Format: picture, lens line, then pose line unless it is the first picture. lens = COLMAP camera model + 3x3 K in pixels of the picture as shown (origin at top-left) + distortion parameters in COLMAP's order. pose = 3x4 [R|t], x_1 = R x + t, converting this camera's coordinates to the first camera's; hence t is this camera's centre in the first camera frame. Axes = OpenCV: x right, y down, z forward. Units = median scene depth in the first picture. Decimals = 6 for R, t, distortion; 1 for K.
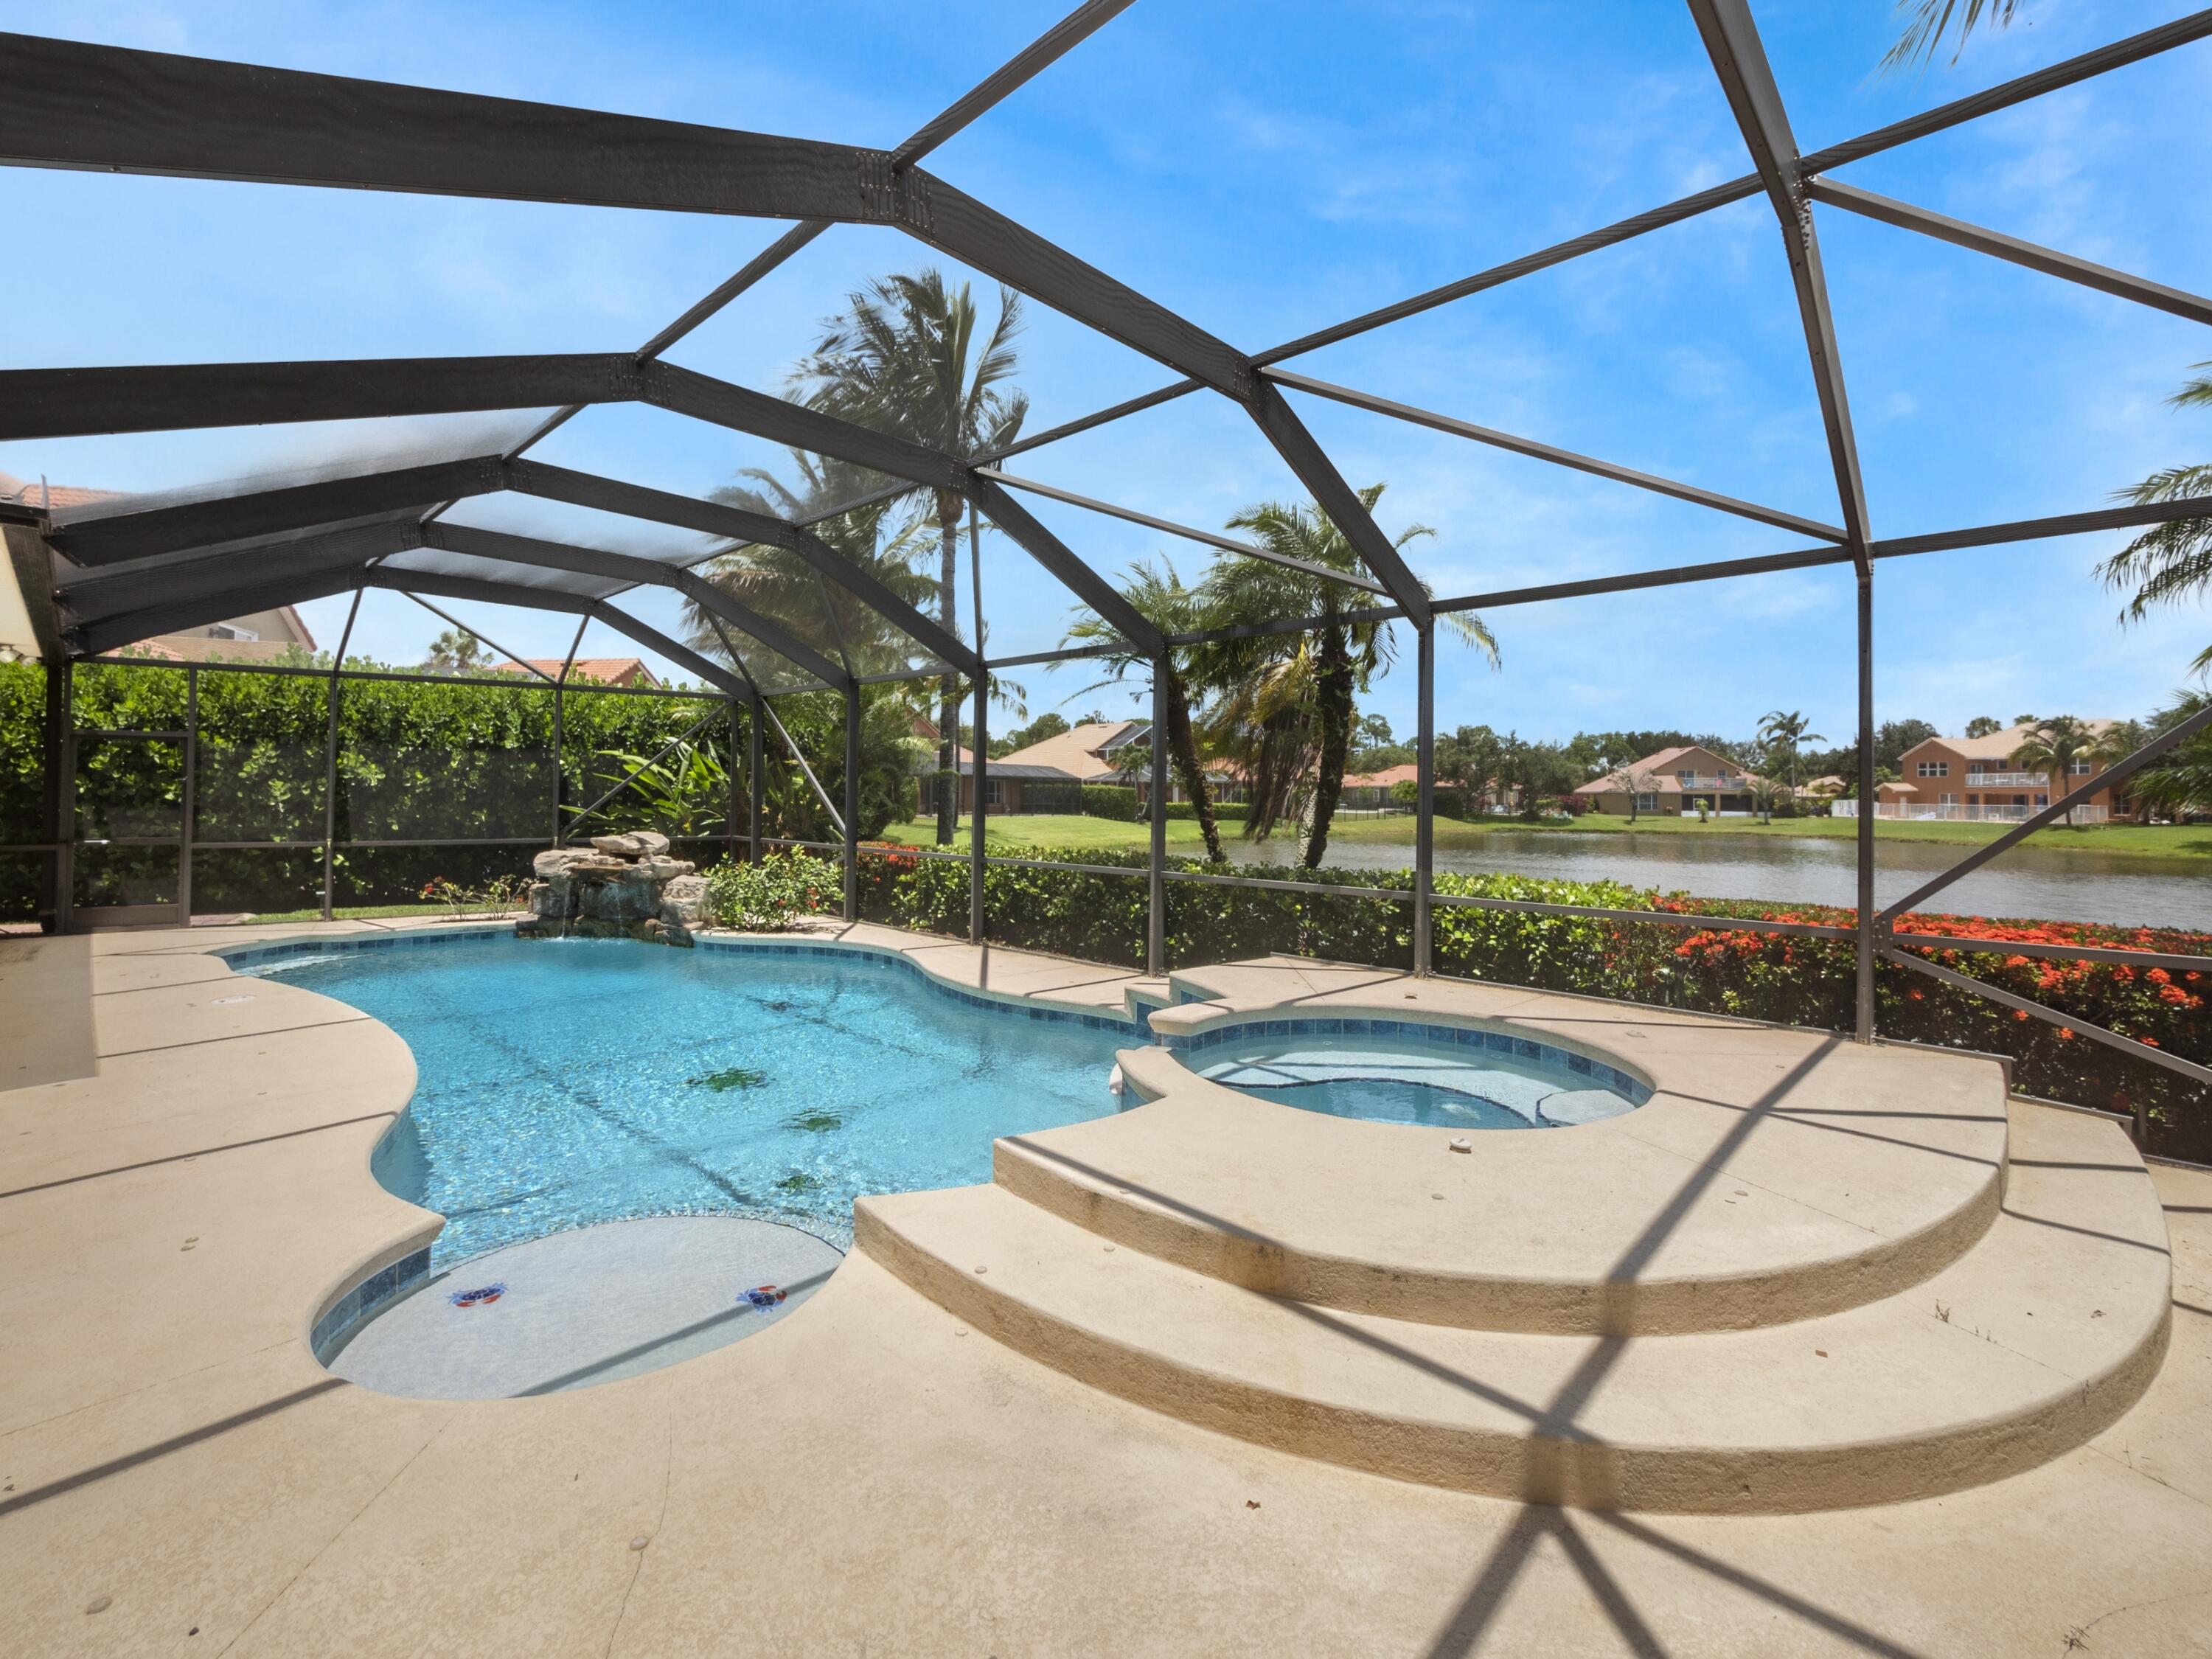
lens RADIAL K [[967.5, 0, 1099.2], [0, 967.5, 787.7], [0, 0, 1]] dist [-0.000814, 0.000107]
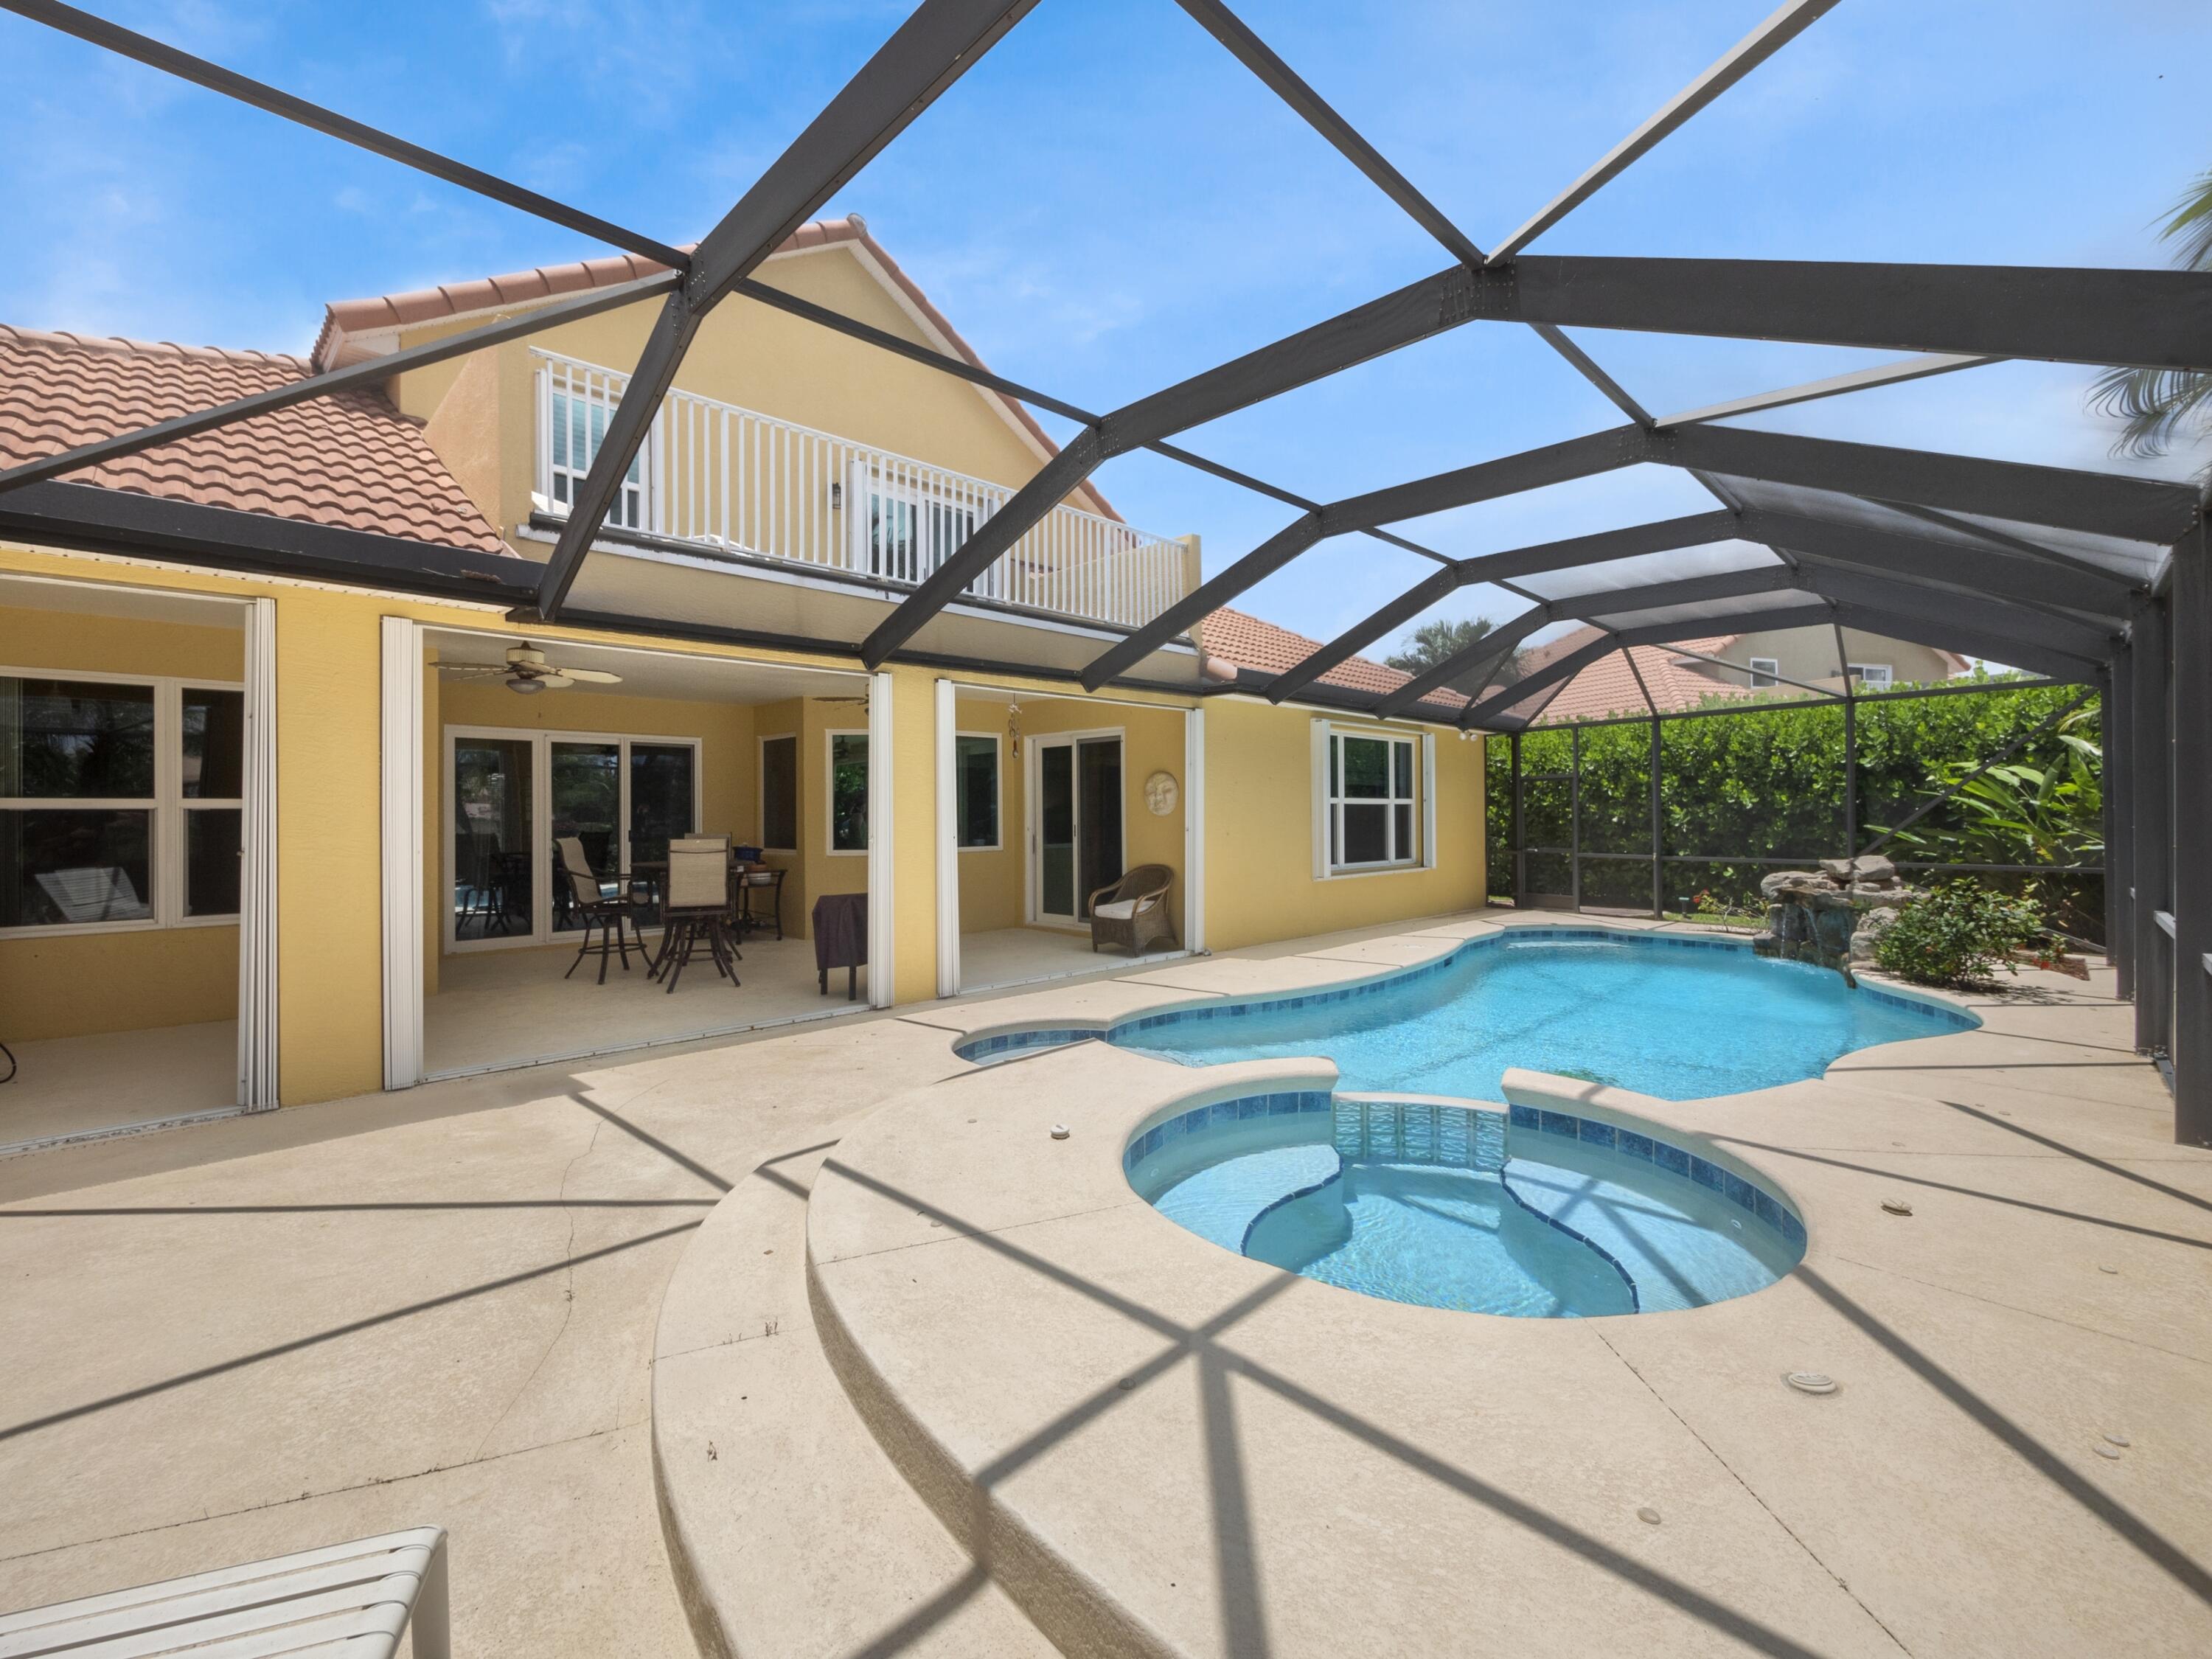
lens RADIAL K [[967.5, 0, 1099.2], [0, 967.5, 787.7], [0, 0, 1]] dist [-0.000814, 0.000107]
pose [[-0.033734, -0.039791, -0.998638, 0.453951], [0.015592, 0.999065, -0.040335, 0.008498], [0.999309, -0.016932, -0.033082, 0.333908]]
